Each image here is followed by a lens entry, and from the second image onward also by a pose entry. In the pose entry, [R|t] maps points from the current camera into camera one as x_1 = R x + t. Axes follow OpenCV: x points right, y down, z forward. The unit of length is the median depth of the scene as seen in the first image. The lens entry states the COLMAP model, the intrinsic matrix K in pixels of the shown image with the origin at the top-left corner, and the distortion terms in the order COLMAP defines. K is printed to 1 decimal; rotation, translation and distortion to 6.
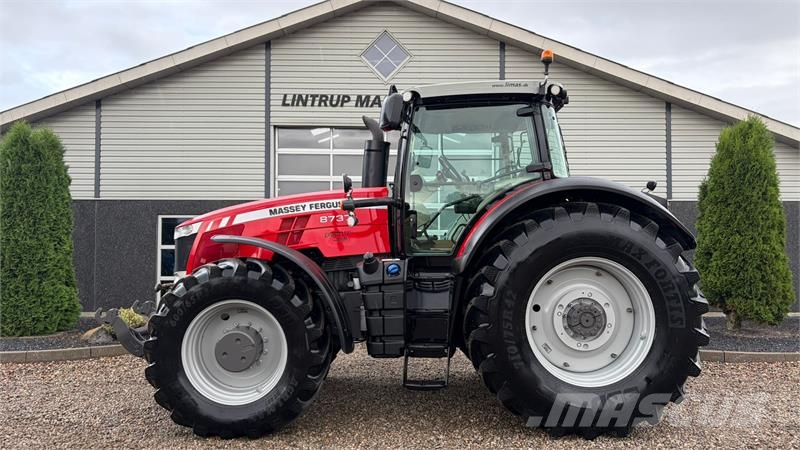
lens RADIAL K [[602.3, 0, 400.7], [0, 602.3, 227.0], [0, 0, 1]] dist [0.046679, -0.040462]
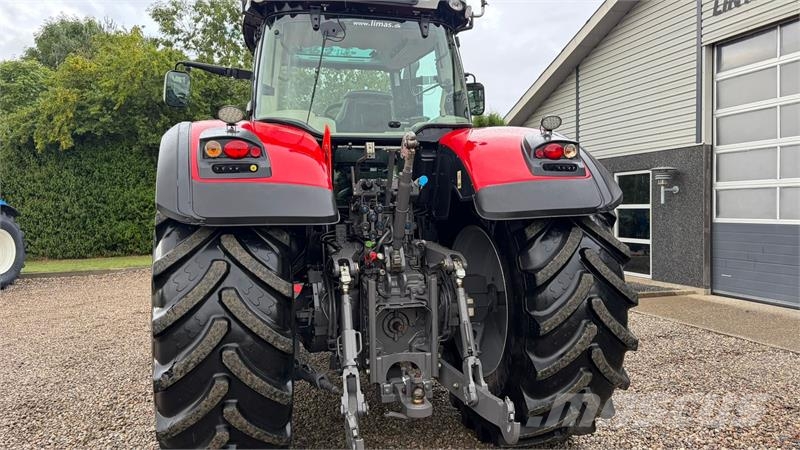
lens RADIAL K [[602.3, 0, 400.1], [0, 602.3, 218.4], [0, 0, 1]] dist [0.046679, -0.040462]
pose [[0.265302, 0.012128, -0.964089, 0.432638], [0.048218, 0.998503, 0.025829, 0.010635], [0.962959, -0.053339, 0.264320, 0.419048]]
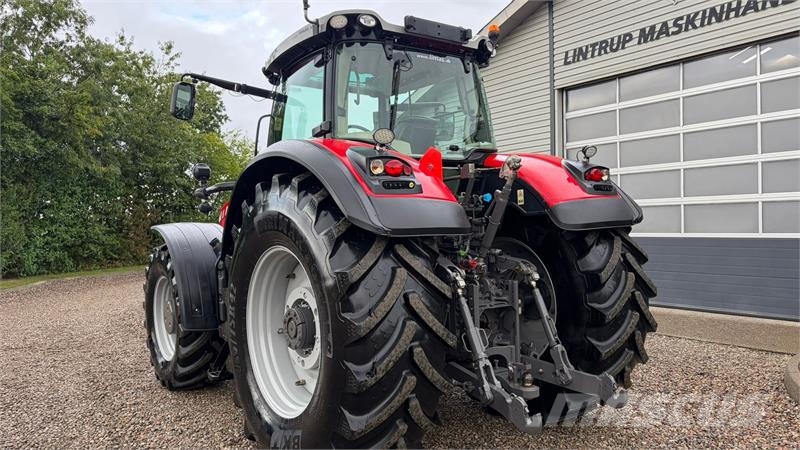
lens RADIAL K [[602.3, 0, 398.7], [0, 602.3, 223.9], [0, 0, 1]] dist [0.046679, -0.040462]
pose [[0.575921, -0.013534, -0.817393, 0.399528], [0.050165, 0.998564, 0.018811, 0.006001], [0.815965, -0.051838, 0.575773, 0.269485]]
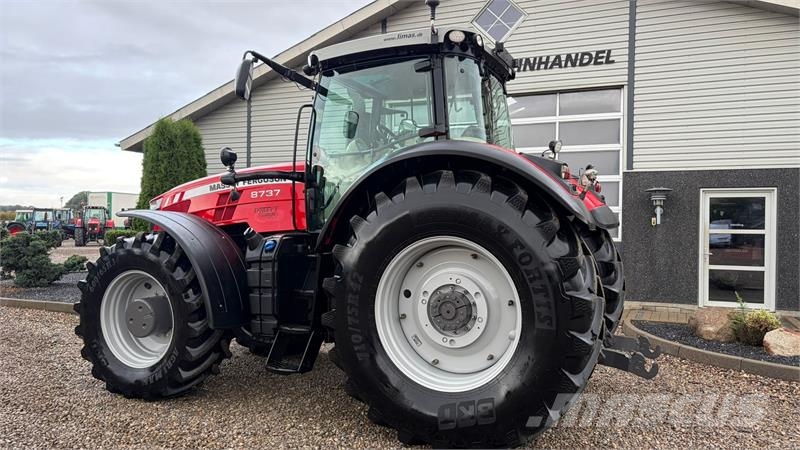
lens RADIAL K [[602.3, 0, 406.5], [0, 602.3, 225.6], [0, 0, 1]] dist [0.046679, -0.040462]
pose [[0.911176, 0.010598, -0.411882, 0.236457], [0.003460, 0.999437, 0.033372, 0.002909], [0.412004, -0.031833, 0.910626, 0.088187]]
